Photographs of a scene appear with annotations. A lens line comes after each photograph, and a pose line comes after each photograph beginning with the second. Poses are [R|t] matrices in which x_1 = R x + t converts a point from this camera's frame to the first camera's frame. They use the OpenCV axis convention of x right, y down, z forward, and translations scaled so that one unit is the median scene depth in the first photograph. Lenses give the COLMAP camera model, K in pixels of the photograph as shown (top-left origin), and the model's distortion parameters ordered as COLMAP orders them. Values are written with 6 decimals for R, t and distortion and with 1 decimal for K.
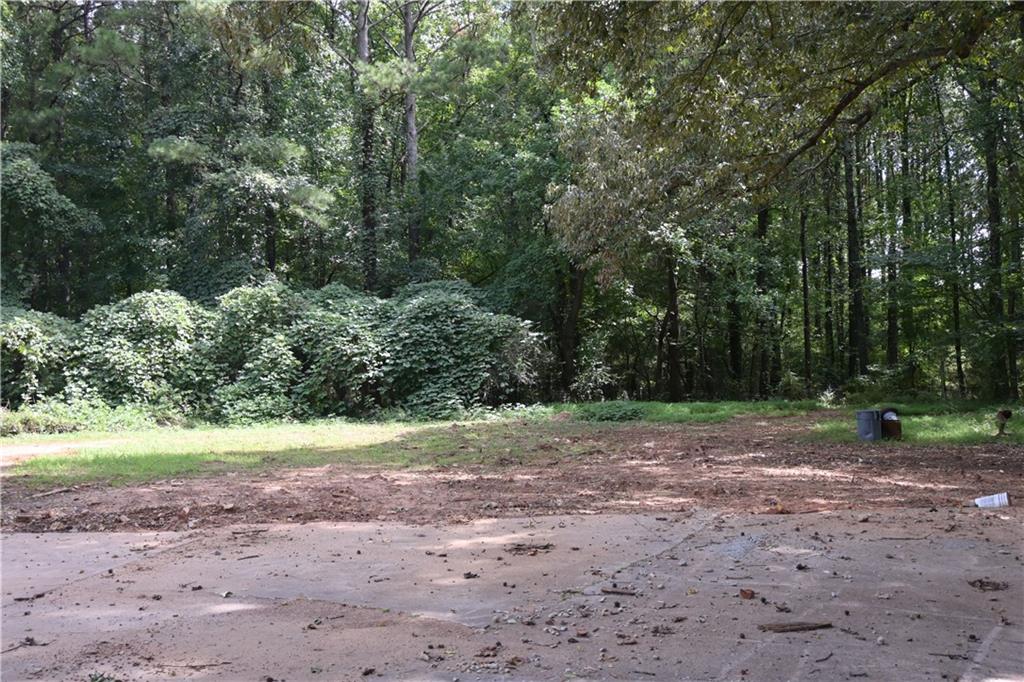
lens RADIAL K [[1012.5, 0, 523.0], [0, 1012.5, 339.3], [0, 0, 1]] dist [-0.004064, -0.004240]
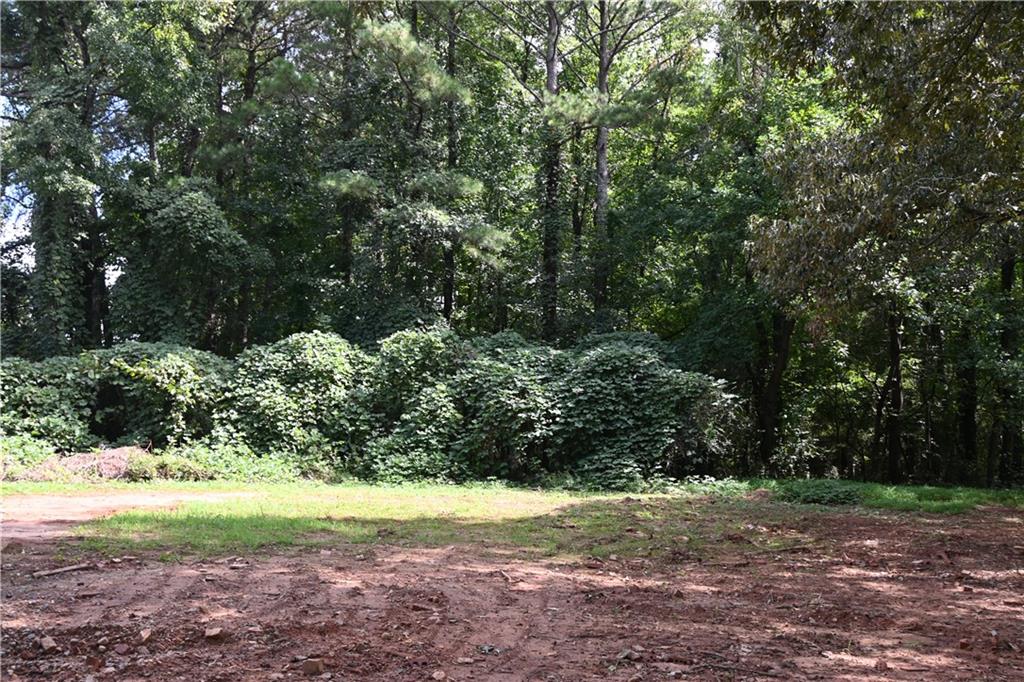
lens RADIAL K [[1012.5, 0, 523.0], [0, 1012.5, 339.3], [0, 0, 1]] dist [-0.004064, -0.004240]
pose [[0.980183, 0.031957, -0.195497, 0.006680], [-0.043571, 0.997513, -0.055399, 0.002225], [0.193241, 0.062820, 0.979138, 0.126389]]
